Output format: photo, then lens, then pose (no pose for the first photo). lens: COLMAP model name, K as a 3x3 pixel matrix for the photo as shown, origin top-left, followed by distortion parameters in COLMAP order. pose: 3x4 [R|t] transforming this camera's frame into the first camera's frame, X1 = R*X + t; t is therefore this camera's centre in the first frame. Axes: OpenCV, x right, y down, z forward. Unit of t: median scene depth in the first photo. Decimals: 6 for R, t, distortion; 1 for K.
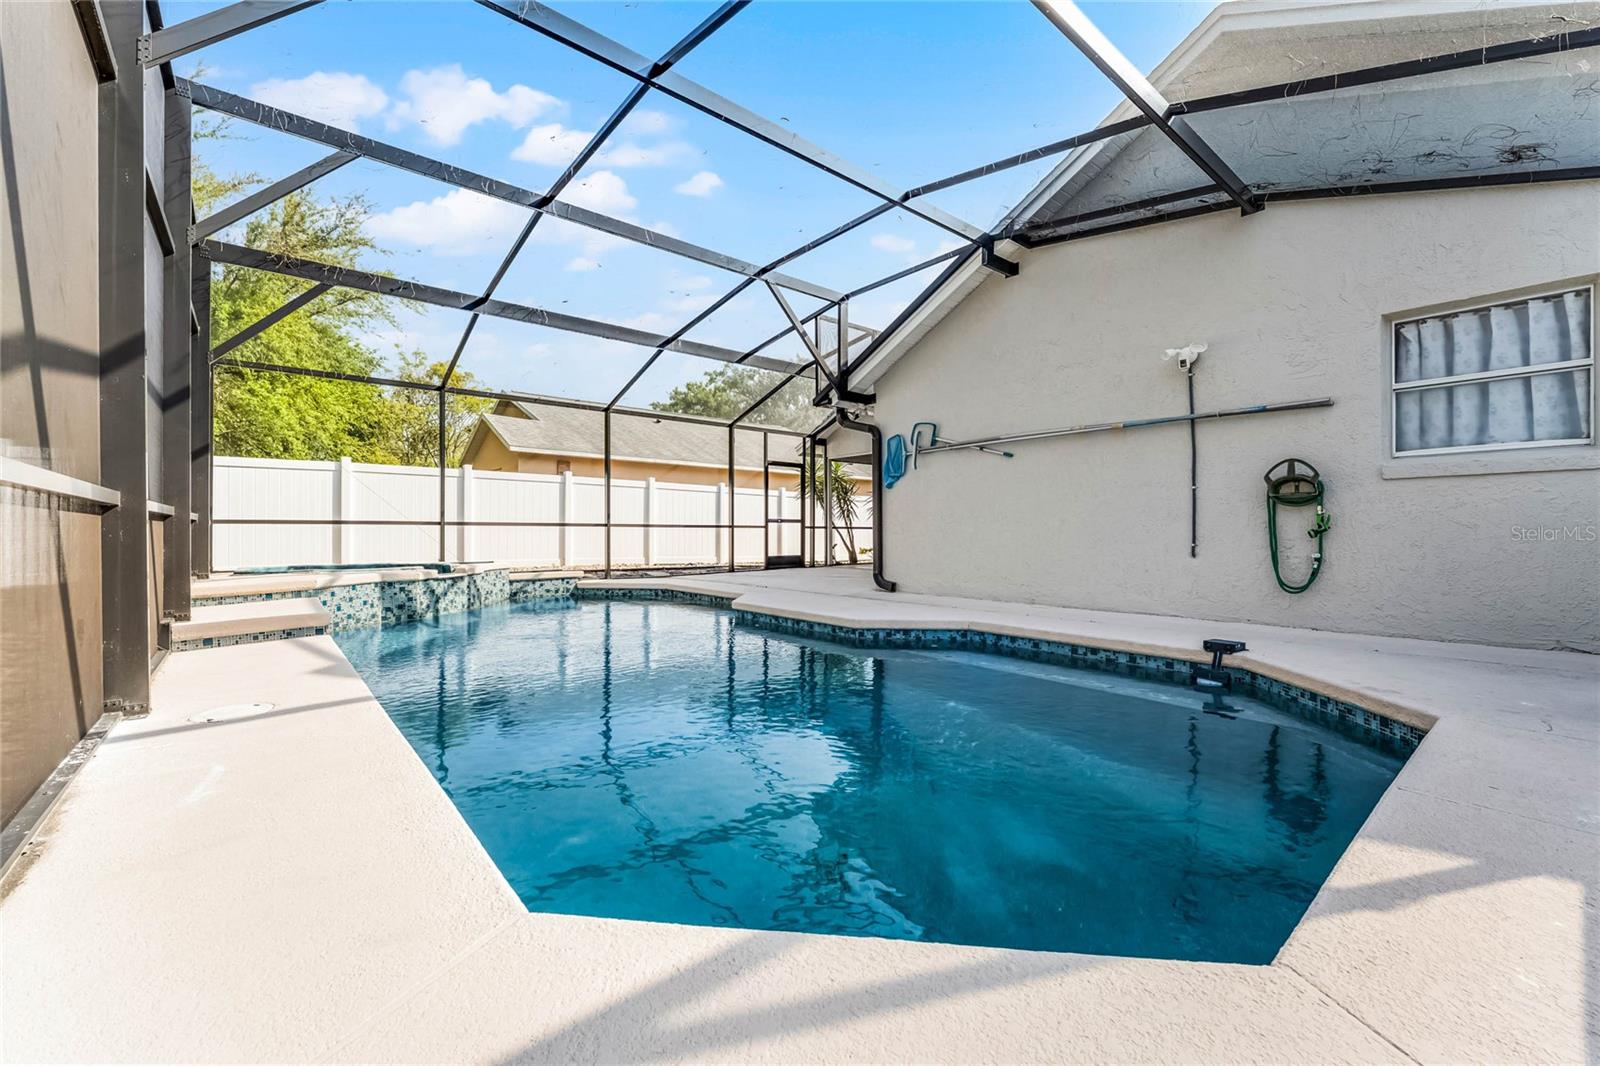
lens RADIAL K [[644.8, 0, 794.9], [0, 644.8, 530.2], [0, 0, 1]] dist [-0.000556, -0.000579]
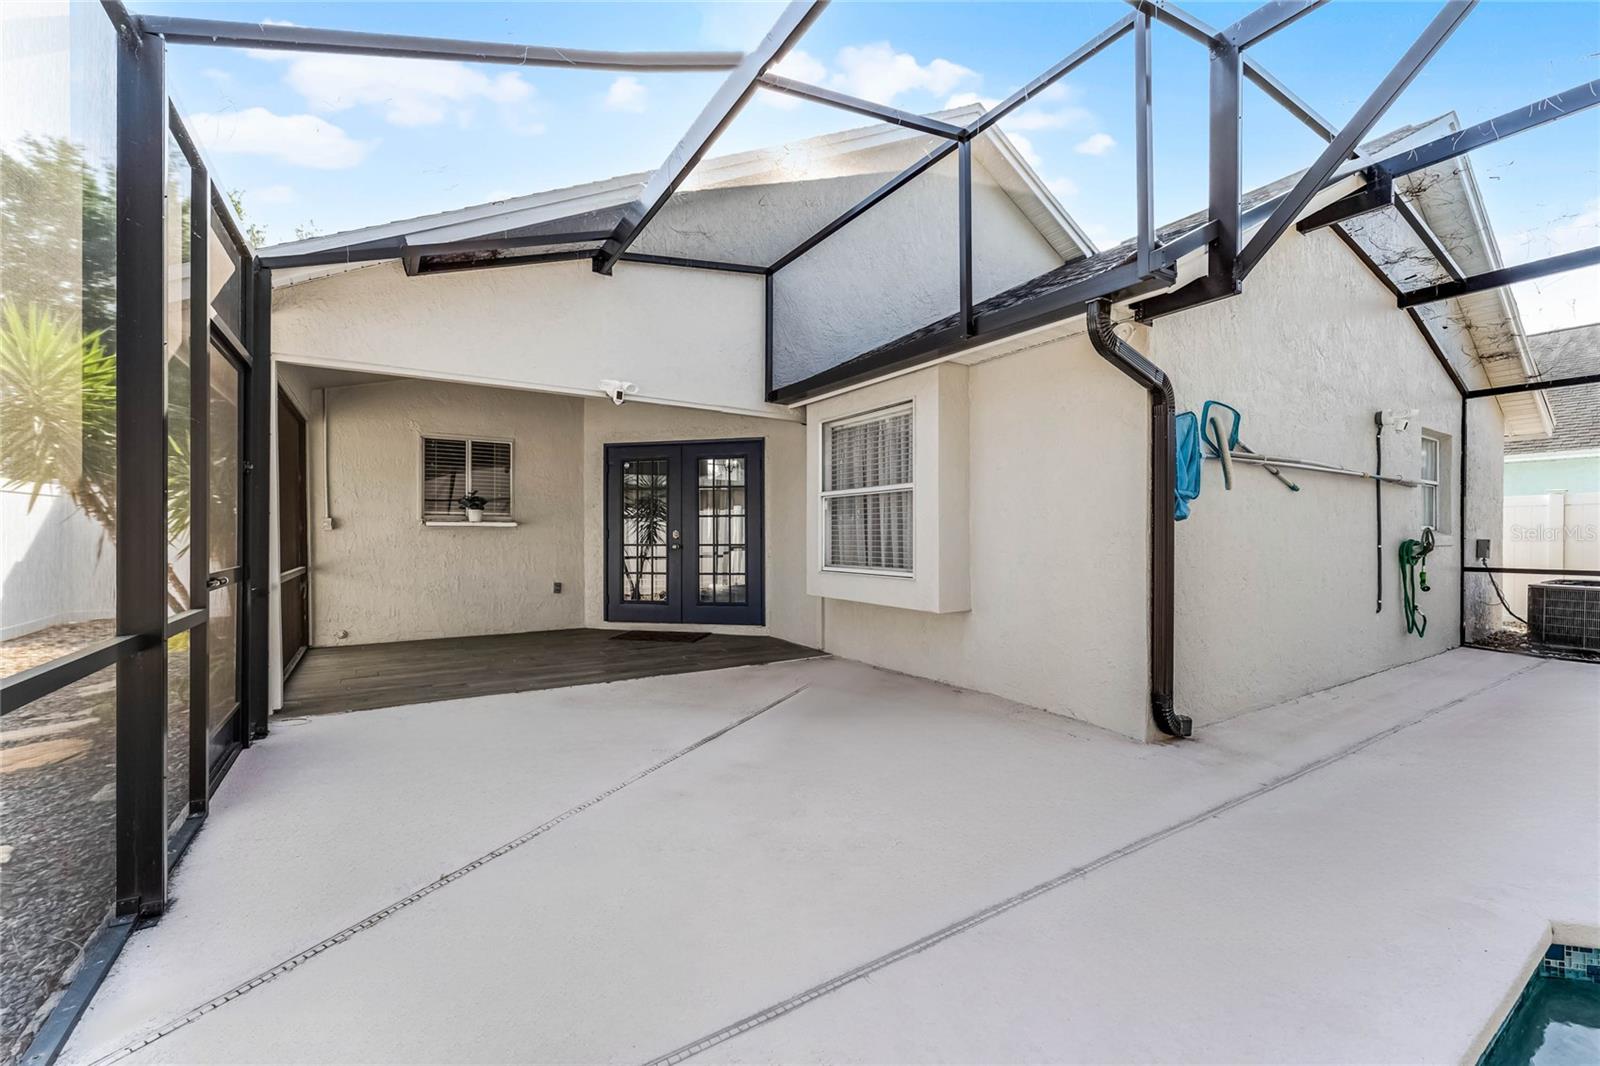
lens RADIAL K [[644.8, 0, 796.8], [0, 644.8, 536.1], [0, 0, 1]] dist [-0.000556, -0.000579]
pose [[0.134075, 0.001395, 0.990970, -0.426893], [-0.008125, 0.999967, -0.000308, -0.060142], [-0.990938, -0.008011, 0.134082, 1.437943]]
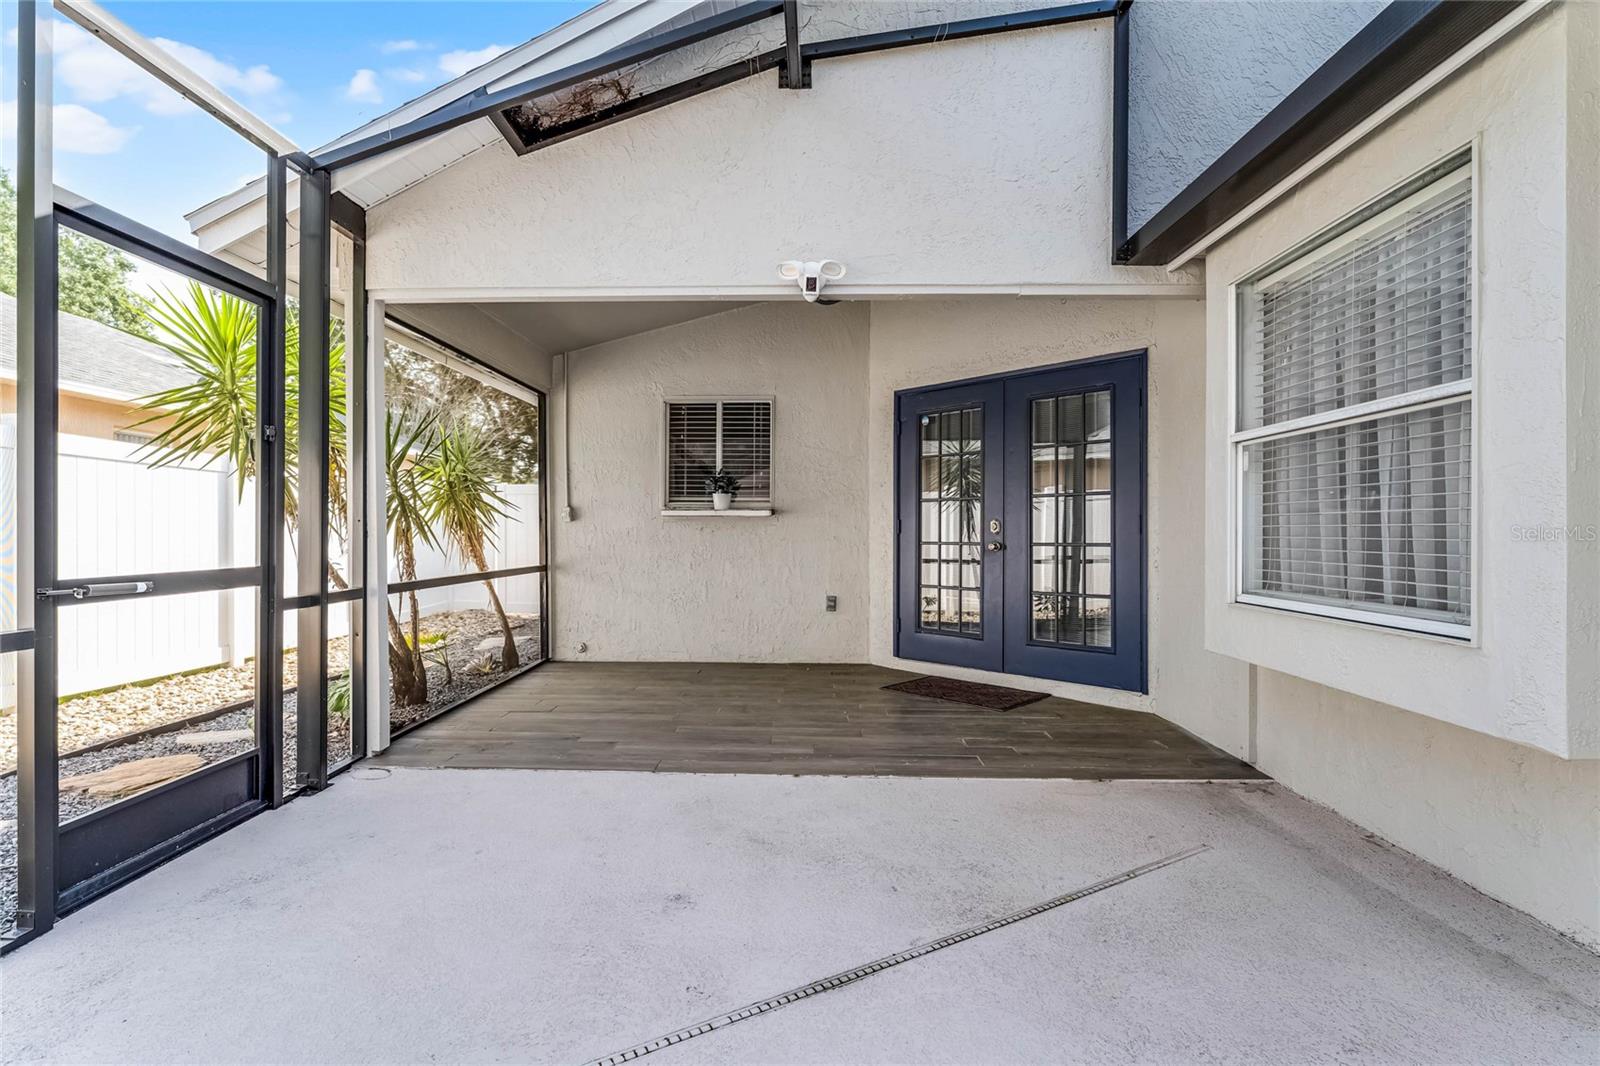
lens RADIAL K [[782.0, 0, 785.5], [0, 782.0, 533.4], [0, 0, 1]] dist [-0.003153, -0.002640]
pose [[0.675466, 0.001567, 0.737389, -0.111443], [-0.008608, 0.999946, 0.005760, -0.057354], [-0.737341, -0.010238, 0.675443, 1.399316]]
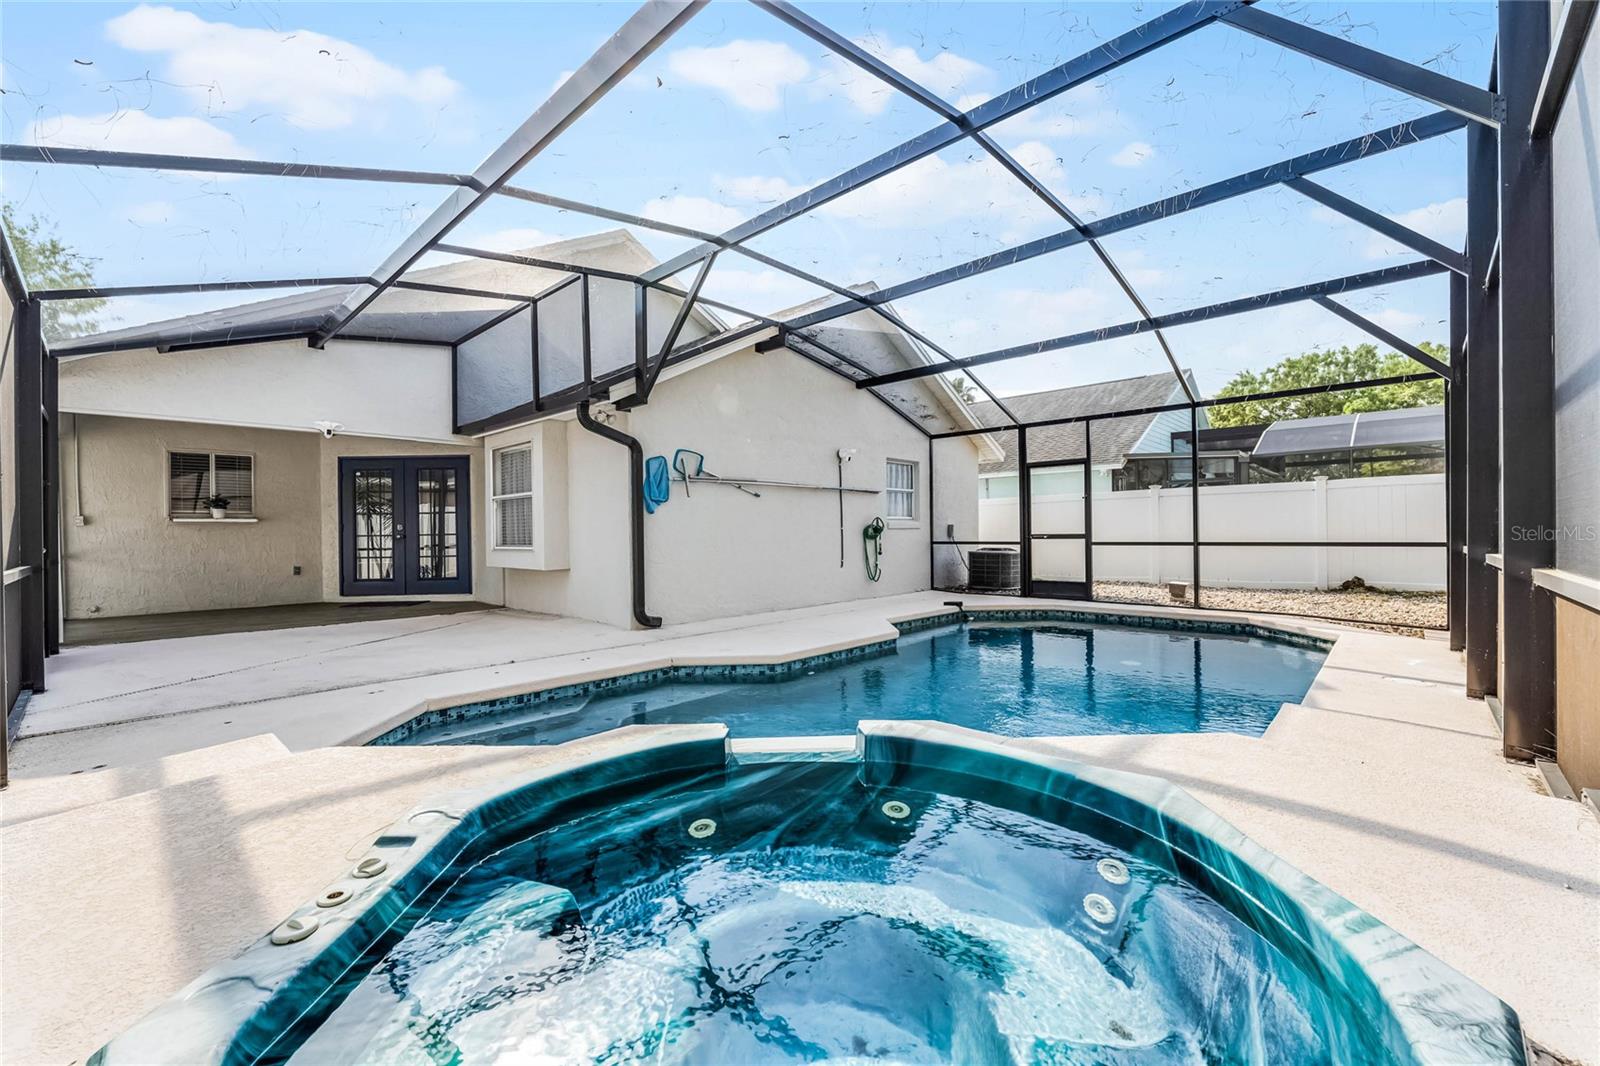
lens RADIAL K [[644.8, 0, 789.9], [0, 644.8, 532.7], [0, 0, 1]] dist [-0.000556, -0.000579]
pose [[-0.111772, 0.001226, 0.993733, -0.908020], [0.005056, 0.999987, -0.000665, -0.043554], [-0.993721, 0.004950, -0.111777, 1.077570]]
